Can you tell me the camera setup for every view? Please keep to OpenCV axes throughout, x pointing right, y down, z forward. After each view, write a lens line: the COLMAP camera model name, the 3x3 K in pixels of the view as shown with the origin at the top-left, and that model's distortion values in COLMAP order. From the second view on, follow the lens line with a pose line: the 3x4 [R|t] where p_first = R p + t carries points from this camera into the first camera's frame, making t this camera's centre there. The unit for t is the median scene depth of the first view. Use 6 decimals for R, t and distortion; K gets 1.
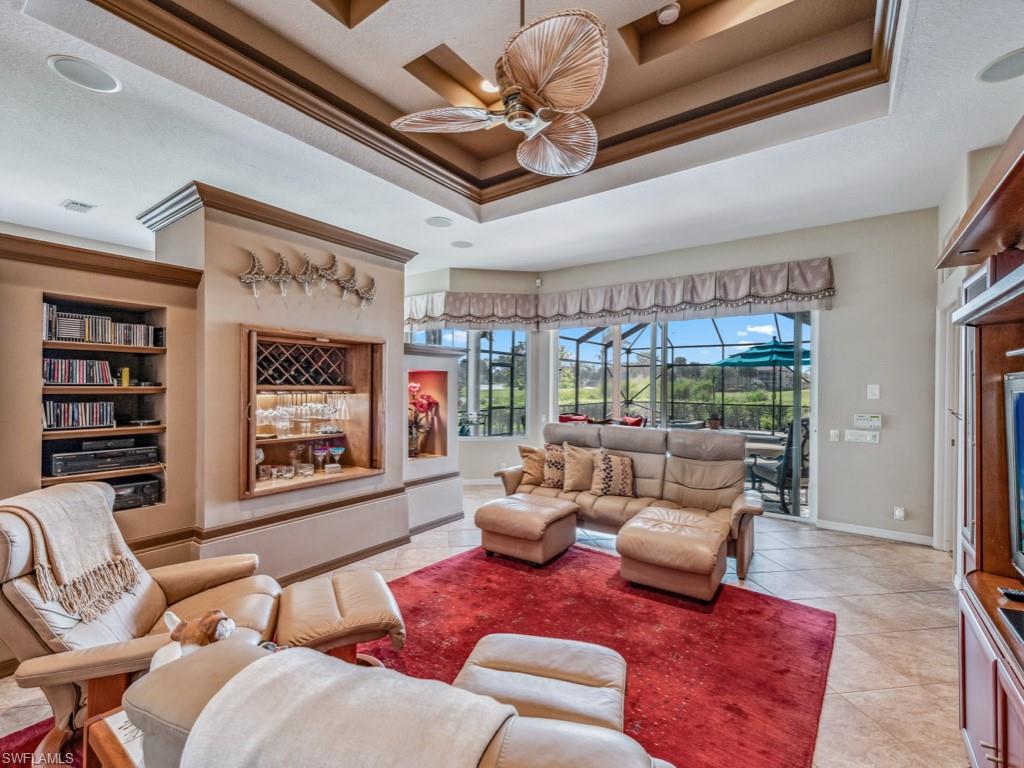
lens RADIAL K [[453.2, 0, 509.9], [0, 453.2, 381.6], [0, 0, 1]] dist [-0.000856, 0.000480]
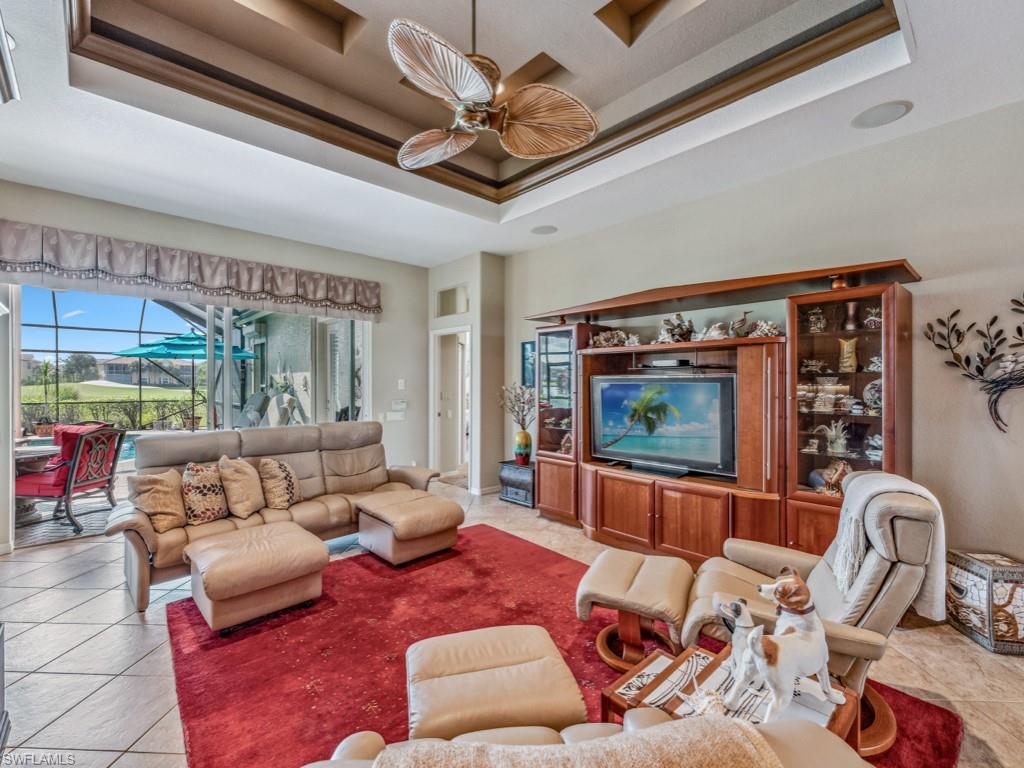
lens RADIAL K [[453.2, 0, 502.7], [0, 453.2, 381.2], [0, 0, 1]] dist [-0.000856, 0.000480]
pose [[0.195071, -0.006275, 0.980769, -0.650349], [-0.010186, 0.999913, 0.008423, -0.004184], [-0.980736, -0.011633, 0.194990, 0.488129]]
